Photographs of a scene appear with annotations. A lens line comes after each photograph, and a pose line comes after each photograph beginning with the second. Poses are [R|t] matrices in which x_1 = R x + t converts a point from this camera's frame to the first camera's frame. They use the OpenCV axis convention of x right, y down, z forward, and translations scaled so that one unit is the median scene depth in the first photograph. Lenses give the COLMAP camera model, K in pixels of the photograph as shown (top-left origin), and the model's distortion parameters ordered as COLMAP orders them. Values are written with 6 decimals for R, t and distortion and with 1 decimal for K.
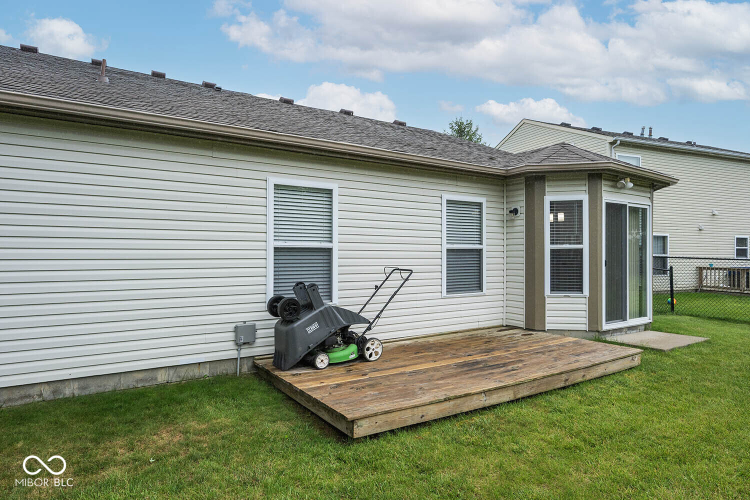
lens RADIAL K [[454.4, 0, 374.7], [0, 454.4, 252.8], [0, 0, 1]] dist [-0.006064, -0.000793]
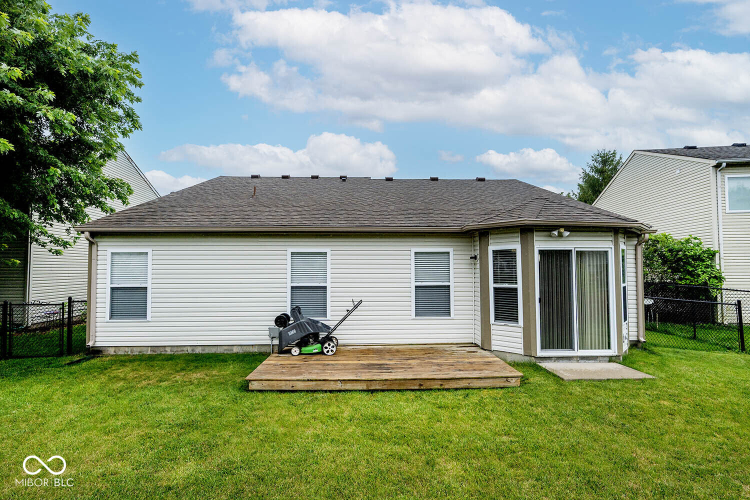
lens RADIAL K [[353.8, 0, 374.6], [0, 353.8, 249.3], [0, 0, 1]] dist [-0.002397, 0.000634]
pose [[0.851184, -0.029992, -0.524010, 0.638588], [0.005333, 0.998809, -0.048506, -0.070044], [0.524840, 0.038493, 0.850330, -0.039681]]
